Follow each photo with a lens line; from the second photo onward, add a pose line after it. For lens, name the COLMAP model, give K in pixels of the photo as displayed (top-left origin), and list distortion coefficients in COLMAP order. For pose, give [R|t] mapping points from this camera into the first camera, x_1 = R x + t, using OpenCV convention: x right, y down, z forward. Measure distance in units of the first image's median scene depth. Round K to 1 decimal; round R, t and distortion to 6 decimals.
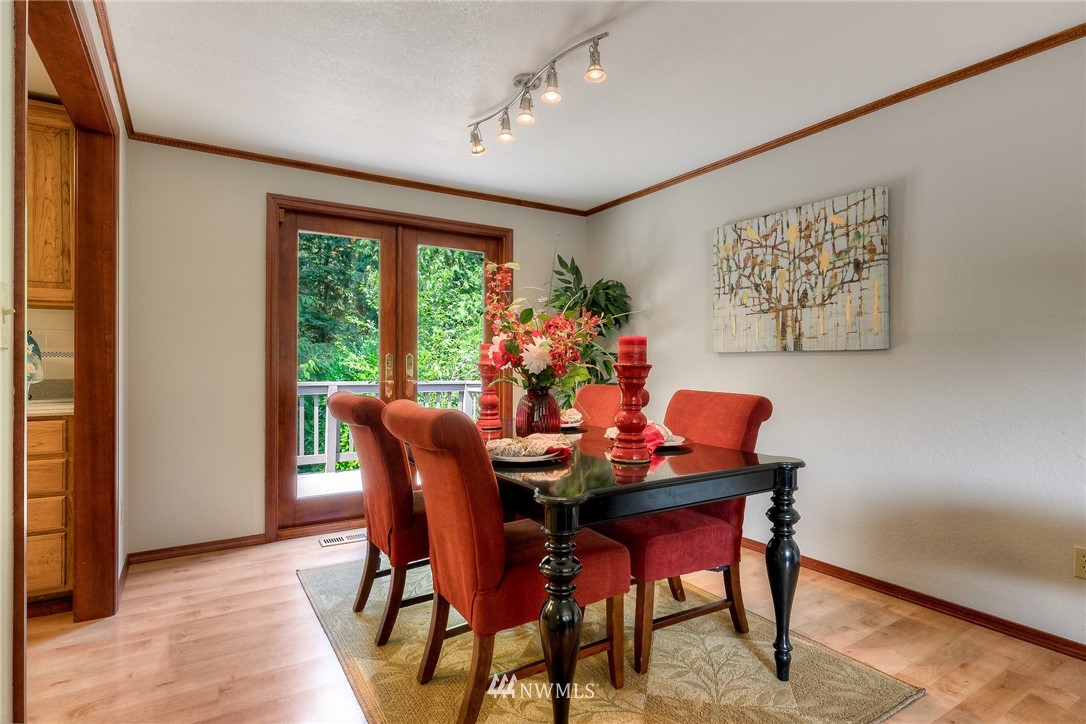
lens RADIAL K [[574.1, 0, 543.0], [0, 574.1, 362.0], [0, 0, 1]] dist [0.003773, 0.000360]
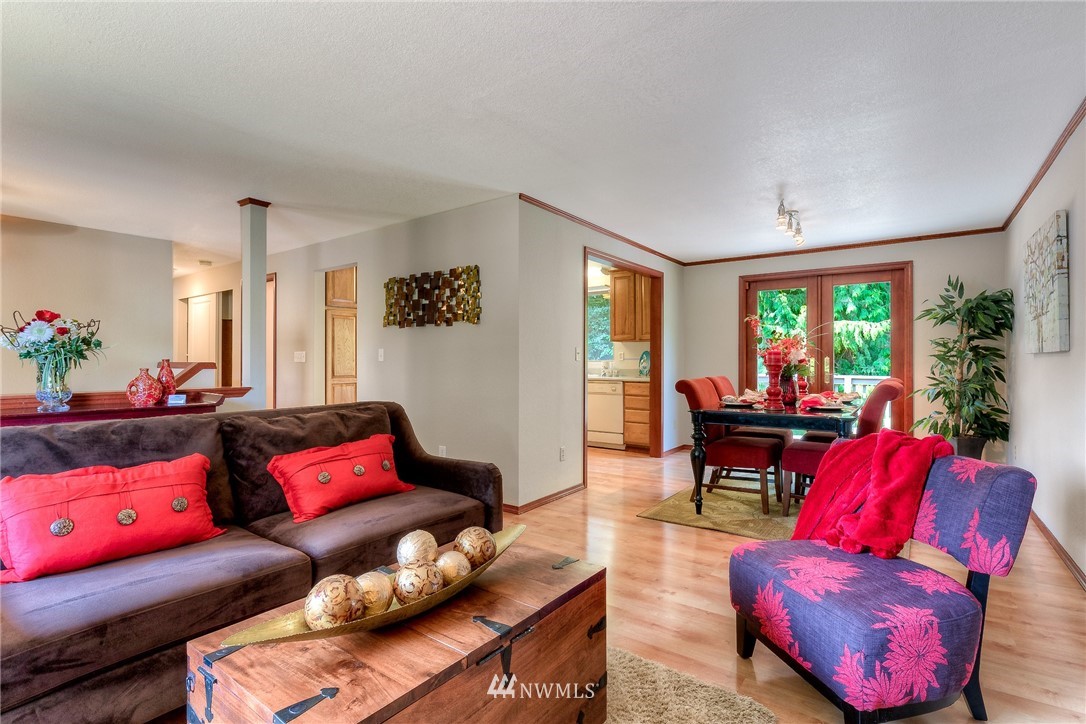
lens RADIAL K [[514.1, 0, 543.0], [0, 514.1, 362.0], [0, 0, 1]] dist [-0.003231, -0.000062]
pose [[0.369854, -0.000368, -0.929090, 0.810101], [0.002385, 0.999997, 0.000553, -0.002659], [0.929087, -0.002421, 0.369854, -0.242163]]
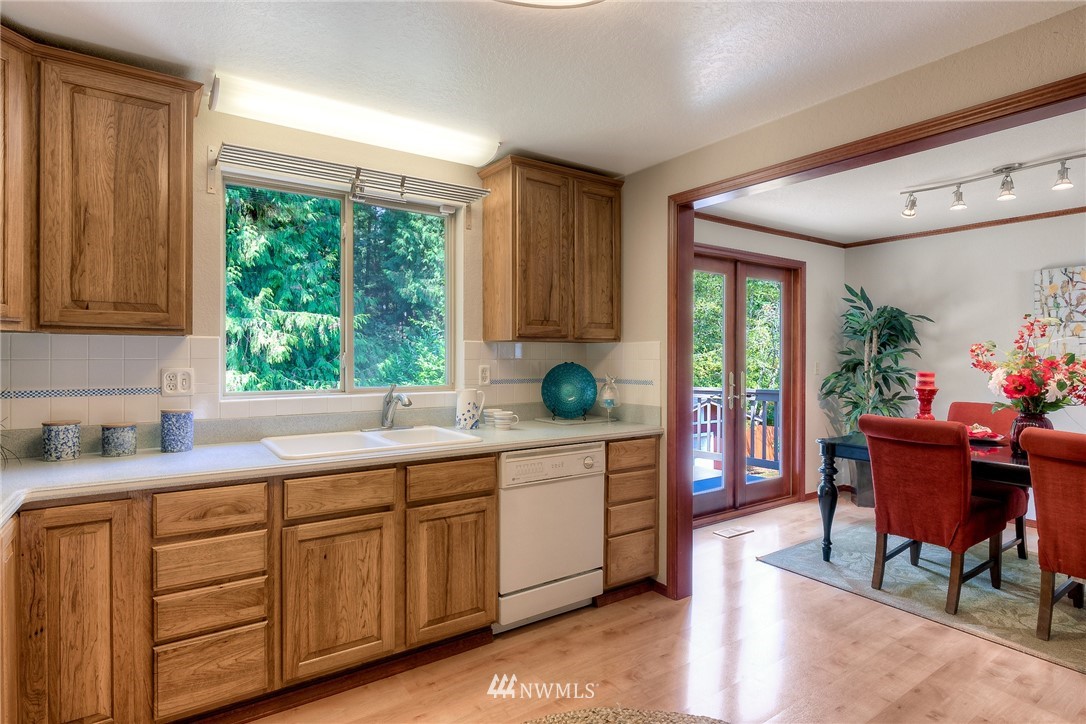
lens RADIAL K [[556.5, 0, 543.0], [0, 556.5, 362.0], [0, 0, 1]] dist [-0.003384, 0.000246]
pose [[0.999550, 0.000309, 0.029985, -0.703753], [-0.000662, 0.999931, 0.011742, -0.049150], [-0.029979, -0.011757, 0.999481, -0.120340]]
